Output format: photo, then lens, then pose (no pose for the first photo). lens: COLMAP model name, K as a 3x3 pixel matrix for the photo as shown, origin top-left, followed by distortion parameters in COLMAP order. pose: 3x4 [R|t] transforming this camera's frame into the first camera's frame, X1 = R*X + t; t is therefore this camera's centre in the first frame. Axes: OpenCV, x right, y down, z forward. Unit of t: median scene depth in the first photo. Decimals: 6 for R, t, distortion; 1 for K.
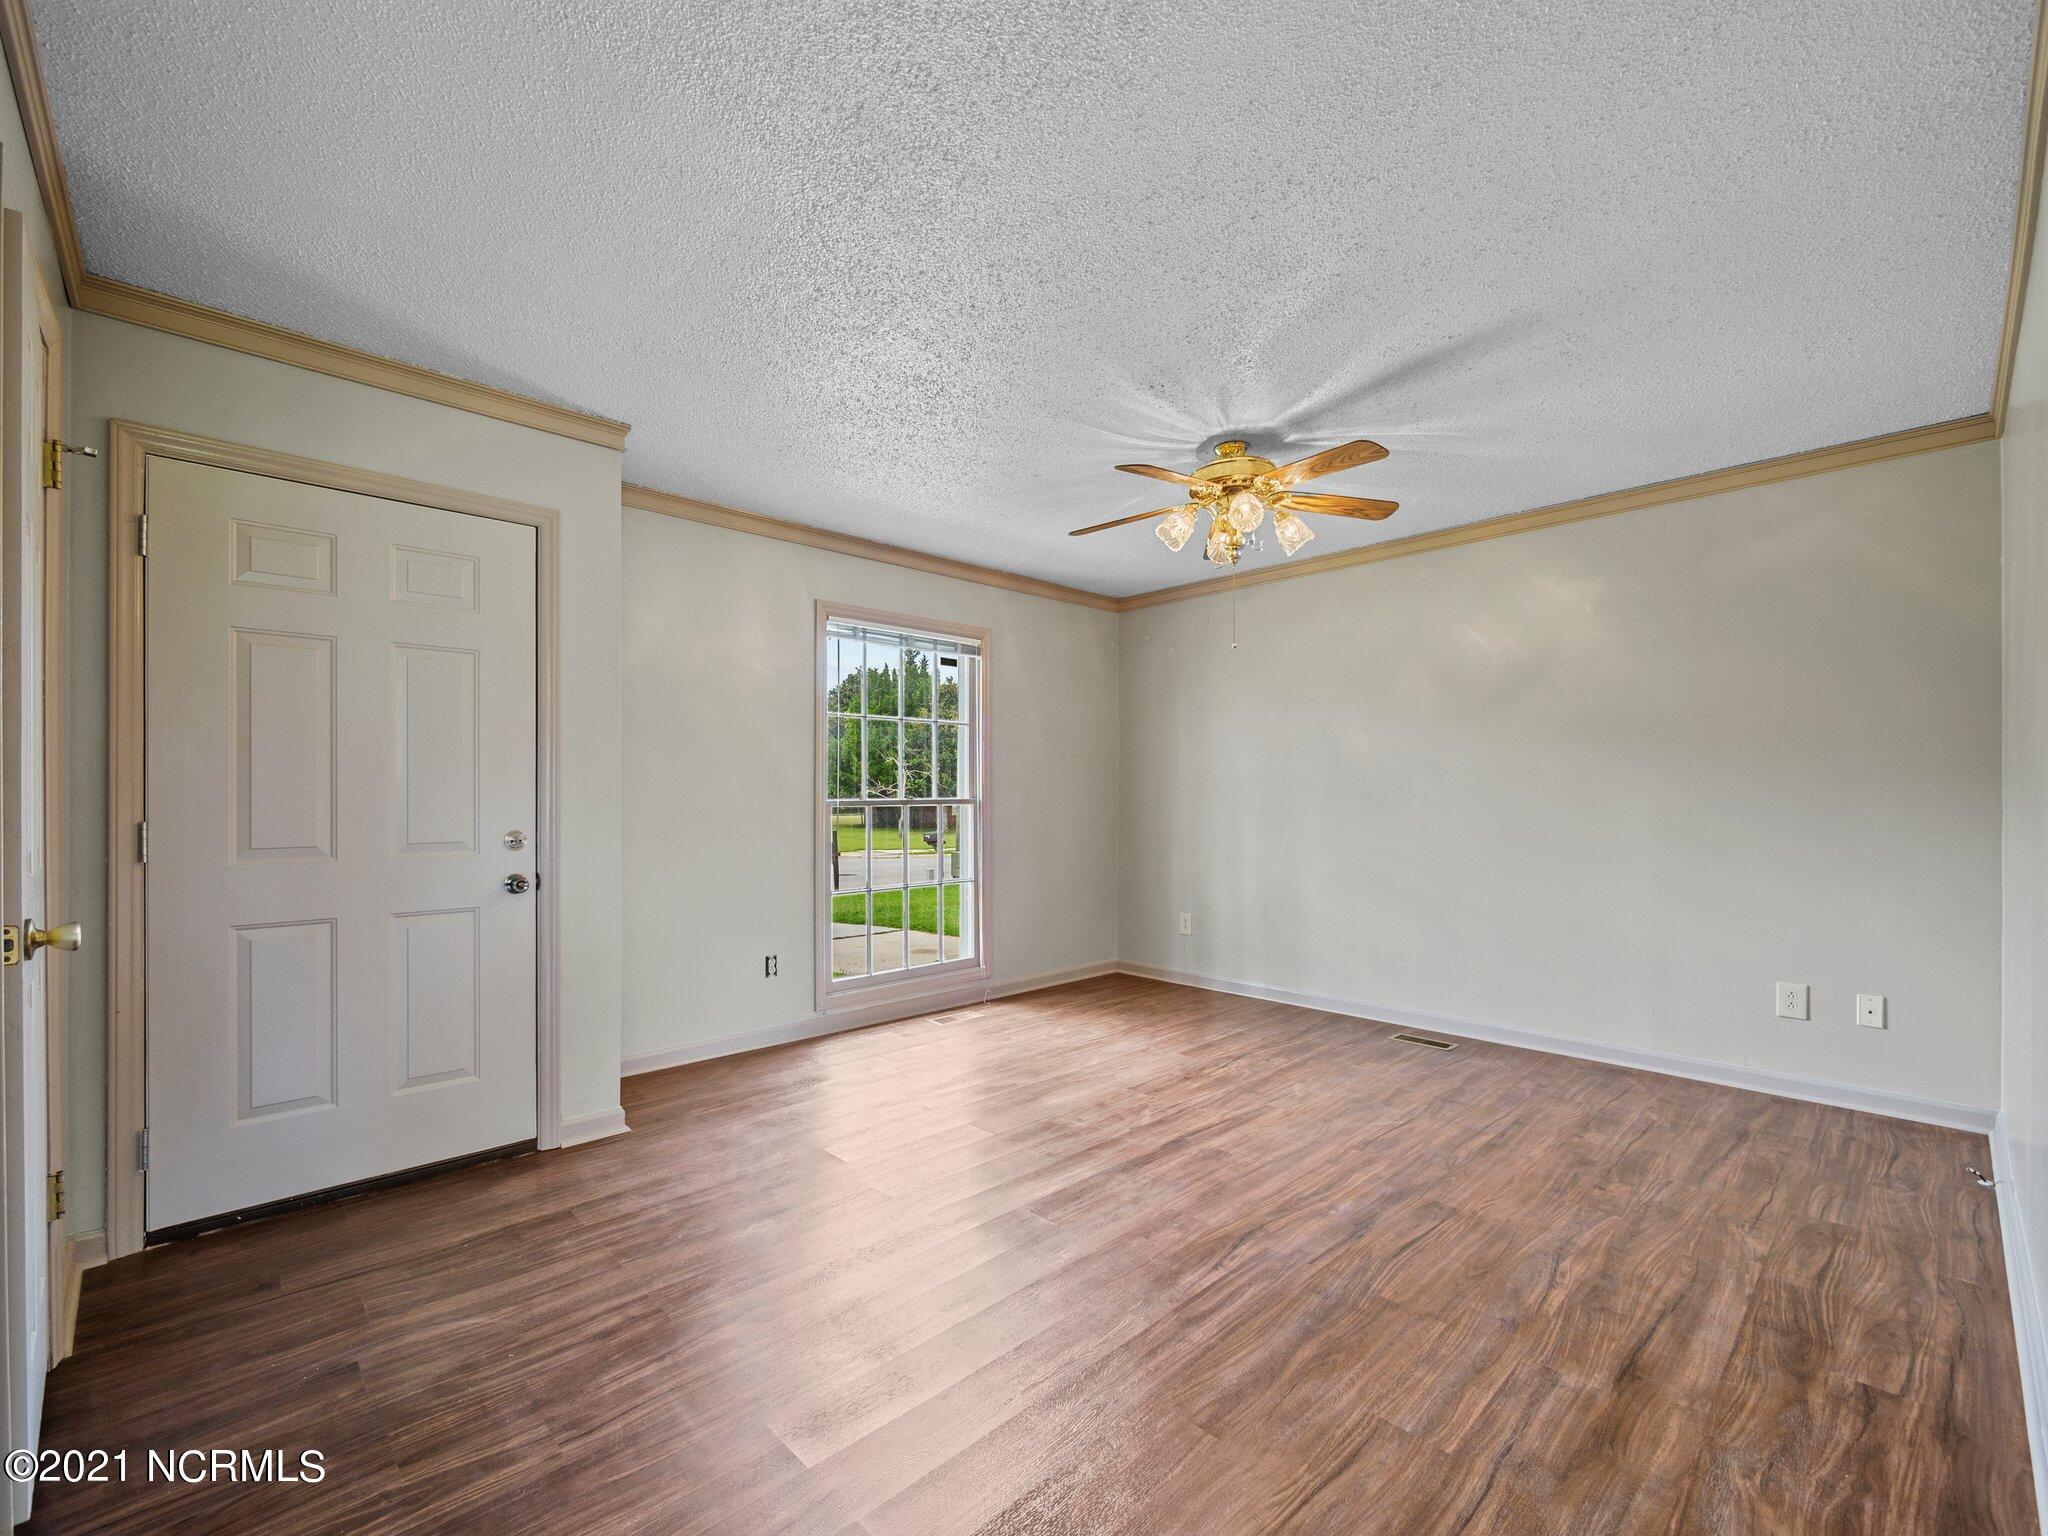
lens RADIAL K [[876.0, 0, 1035.5], [0, 876.0, 787.1], [0, 0, 1]] dist [-0.006452, 0.000517]
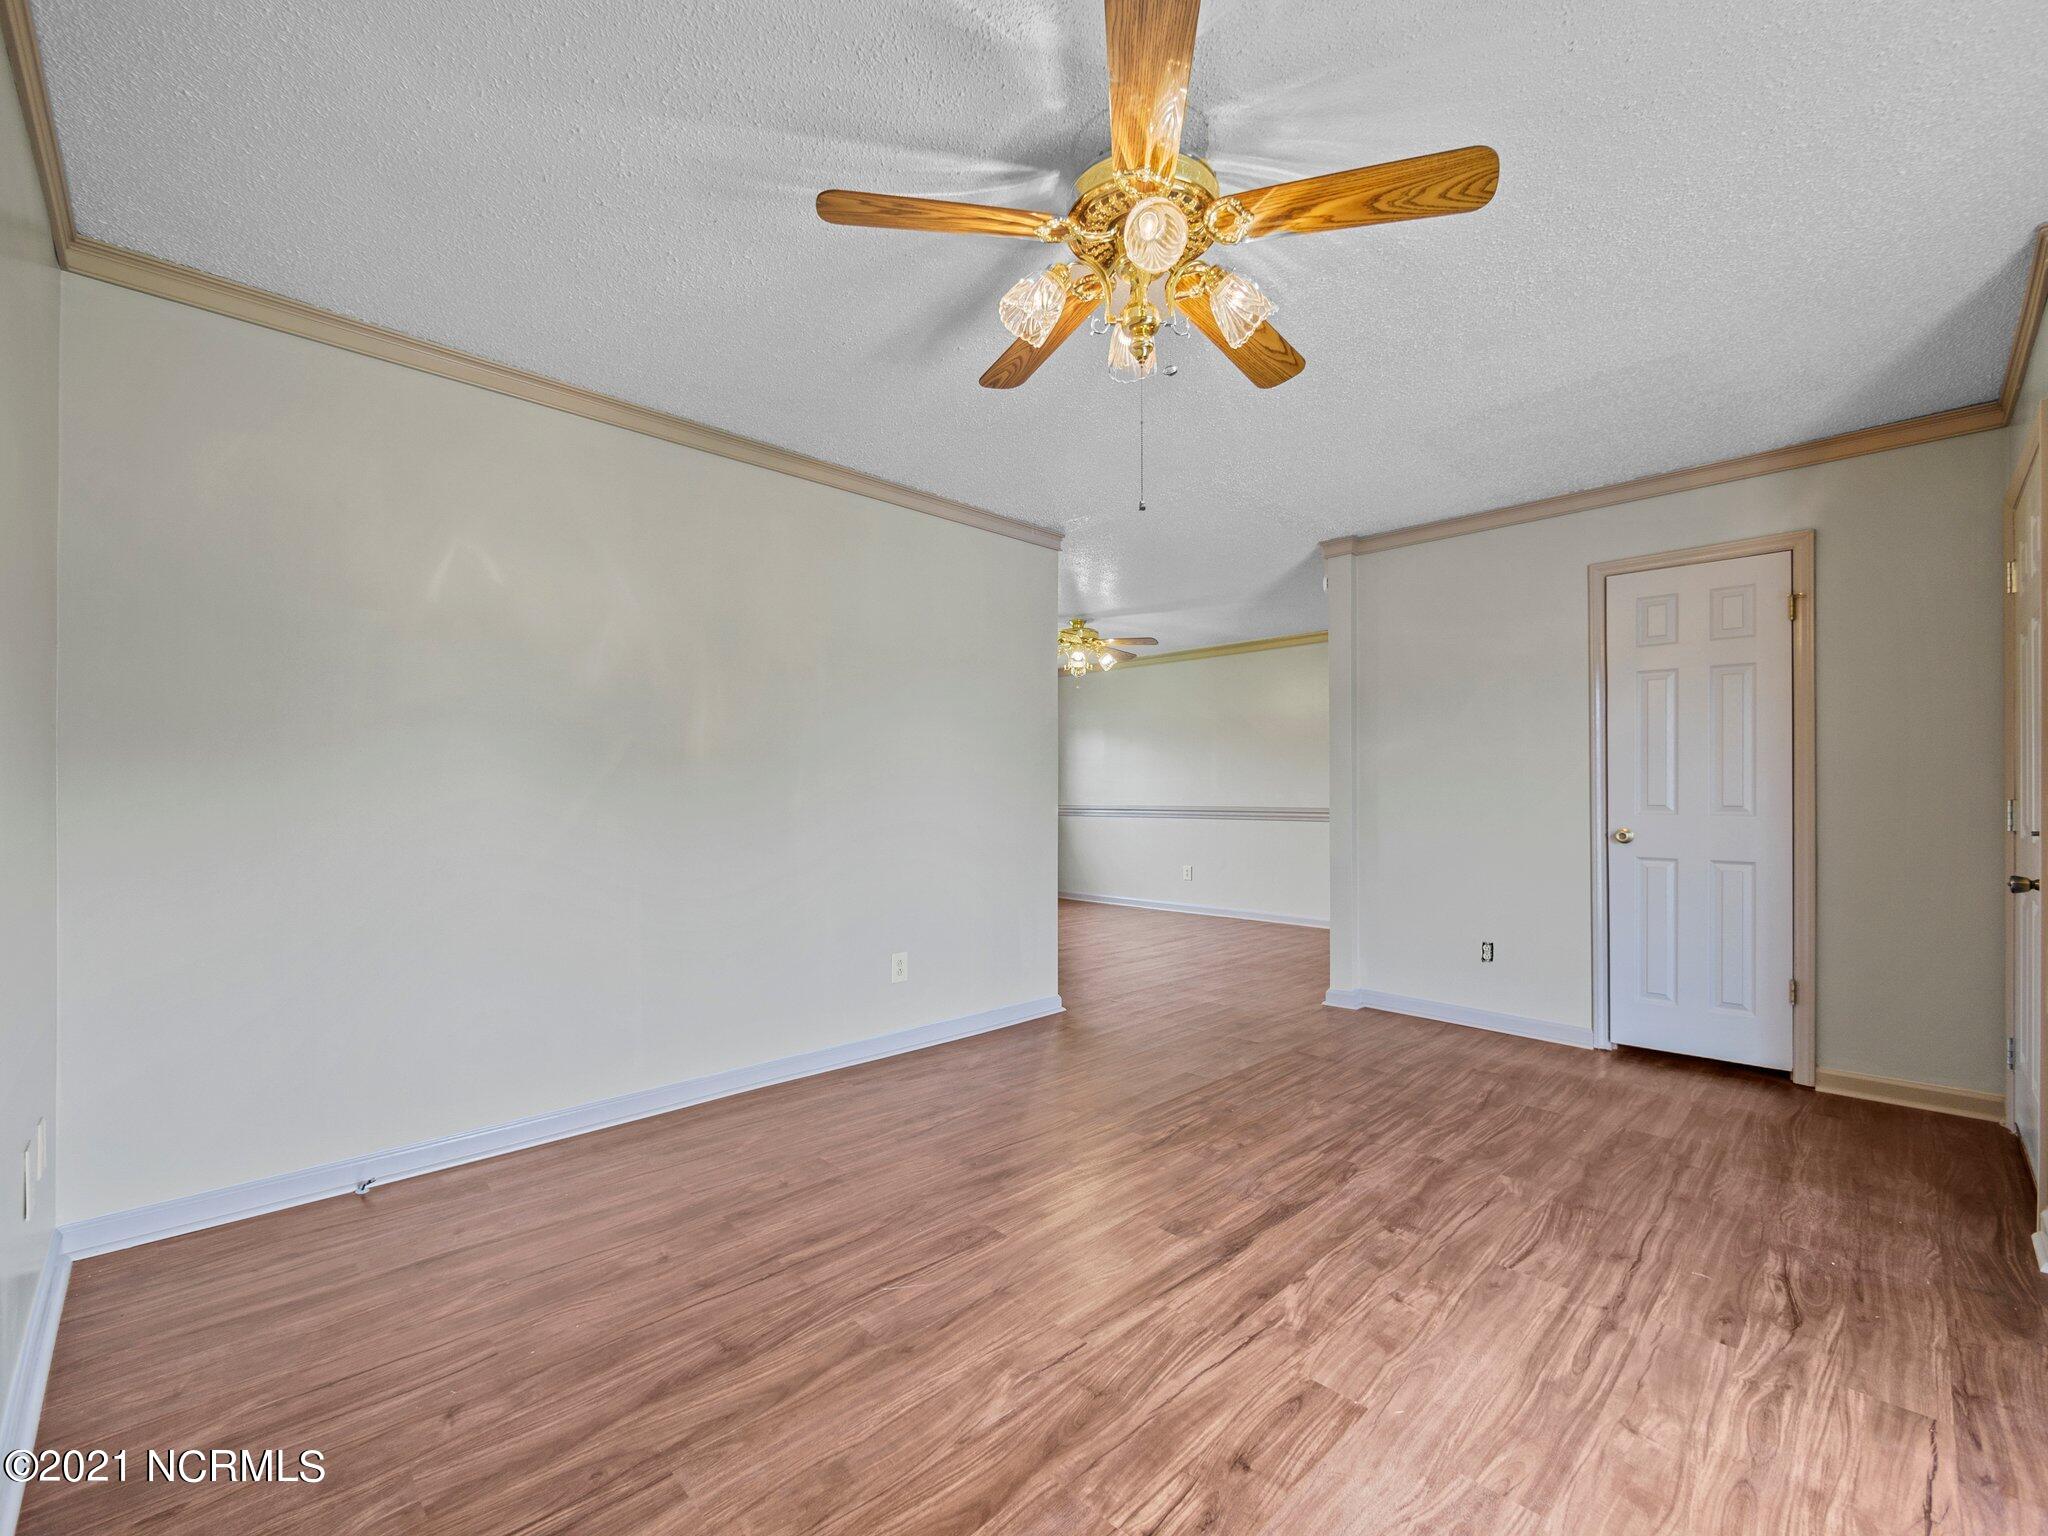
lens RADIAL K [[876.0, 0, 1021.8], [0, 876.0, 781.0], [0, 0, 1]] dist [-0.006452, 0.000517]
pose [[-0.999998, 0.000776, -0.001558, 0.364616], [0.000807, 0.999793, -0.020307, 0.030569], [0.001542, -0.020309, -0.999793, 1.871922]]
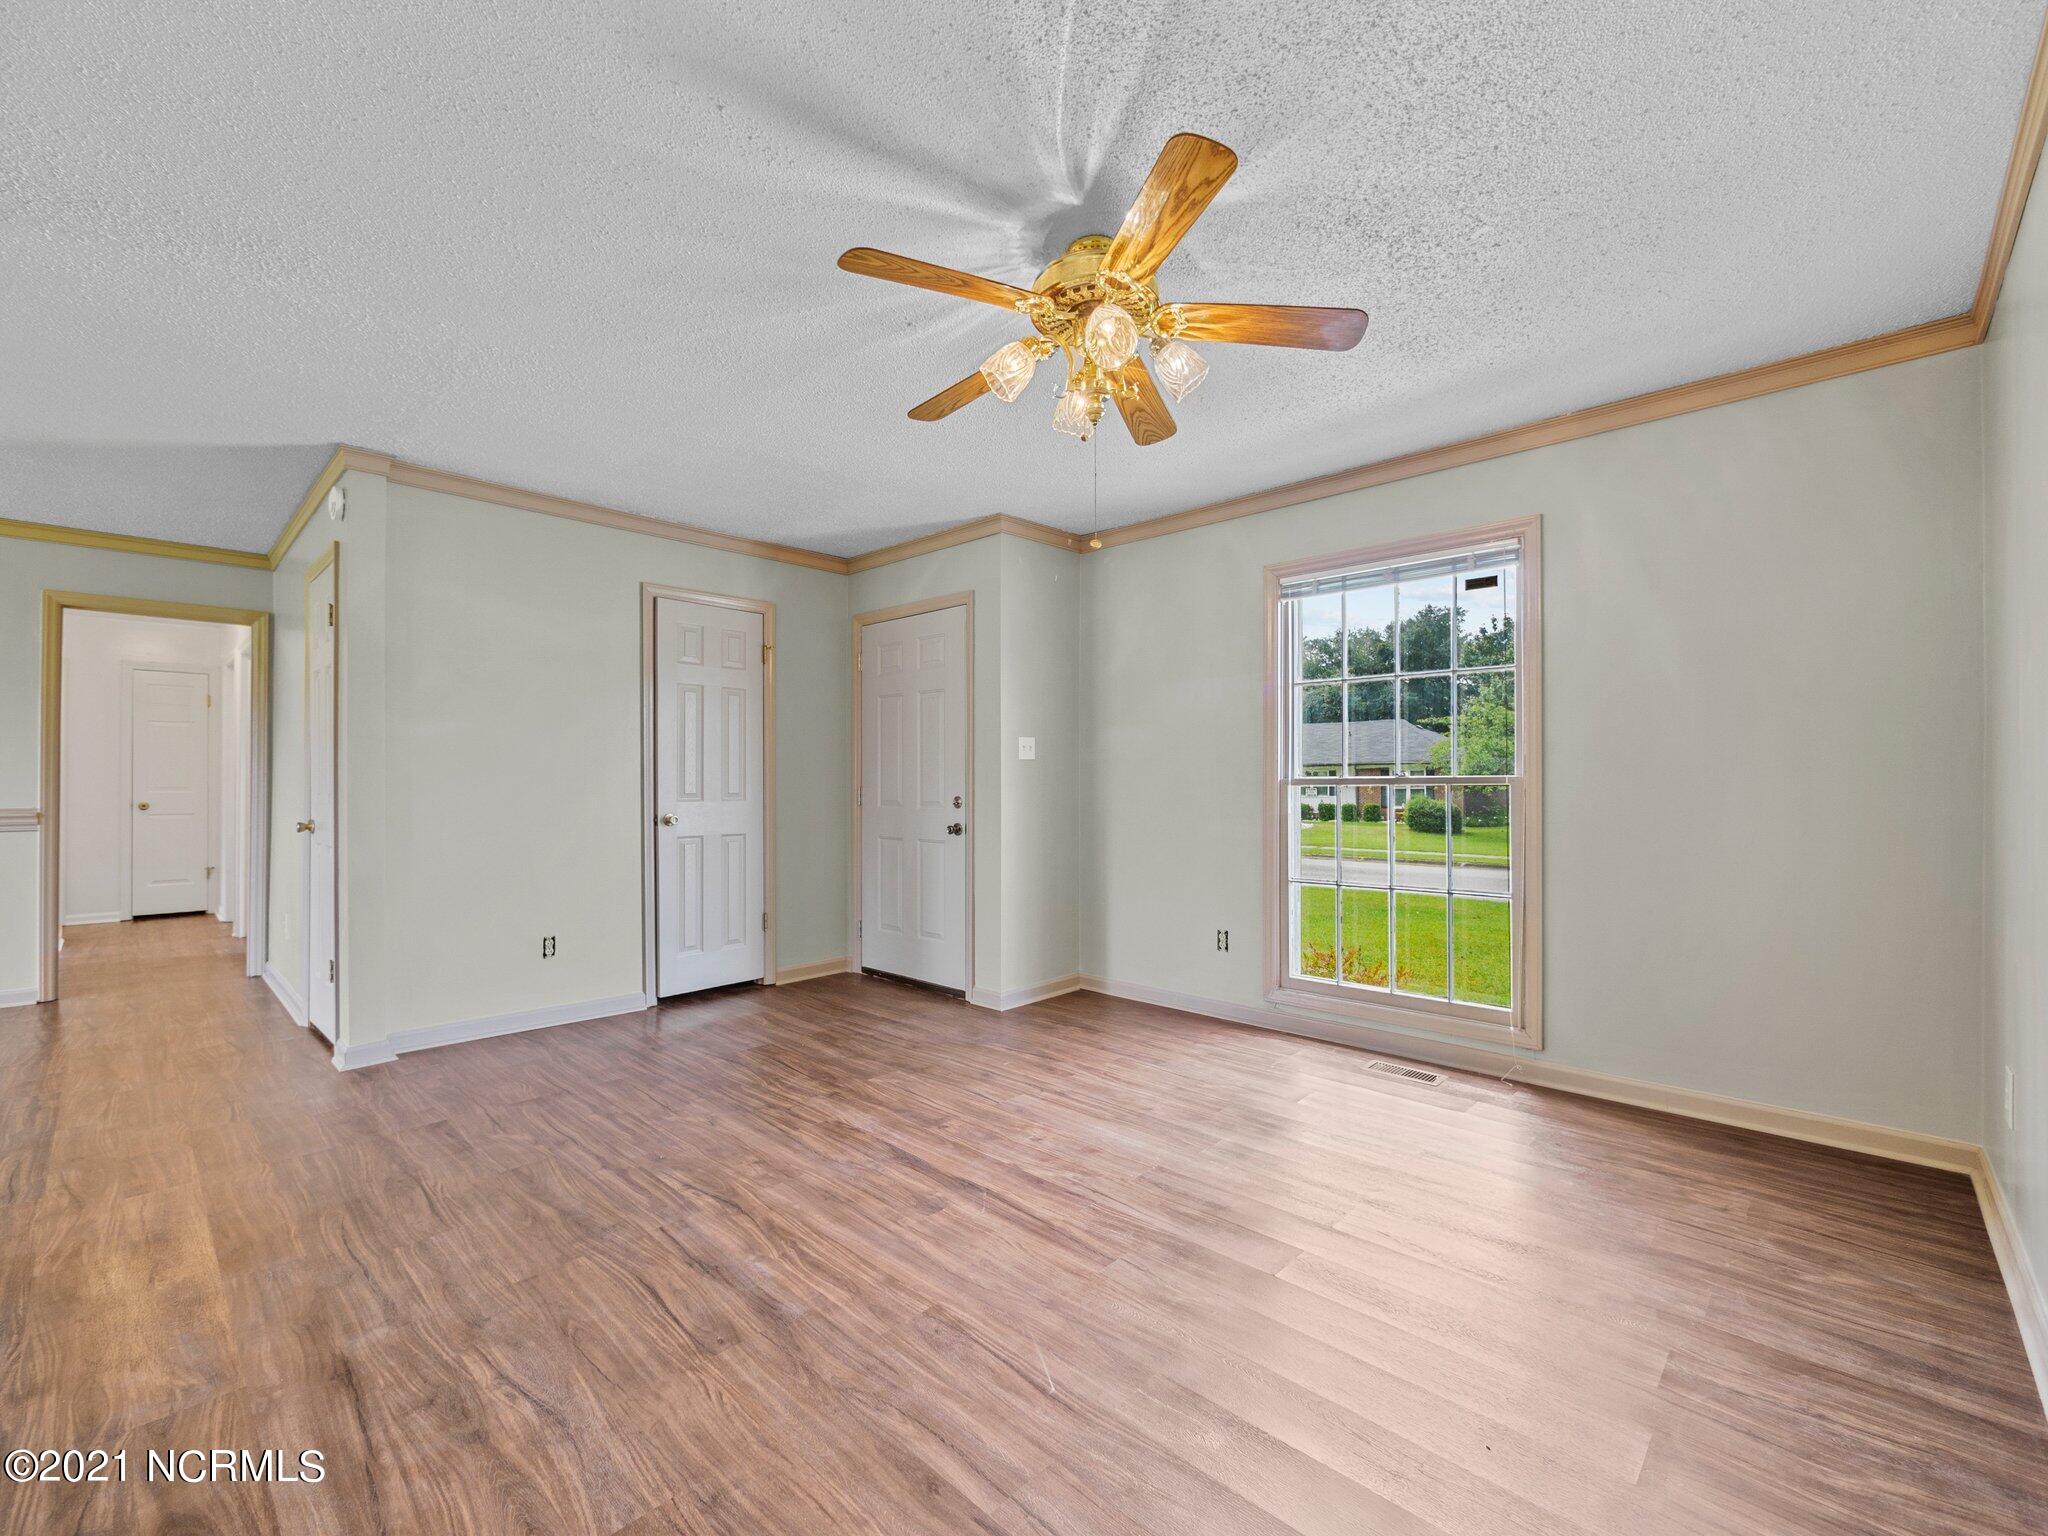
lens RADIAL K [[876.0, 0, 1028.4], [0, 876.0, 775.0], [0, 0, 1]] dist [-0.006452, 0.000517]
pose [[0.044502, -0.006645, -0.998987, 1.071542], [0.009922, 0.999931, -0.006209, 0.022843], [0.998960, -0.009636, 0.044565, 1.100112]]
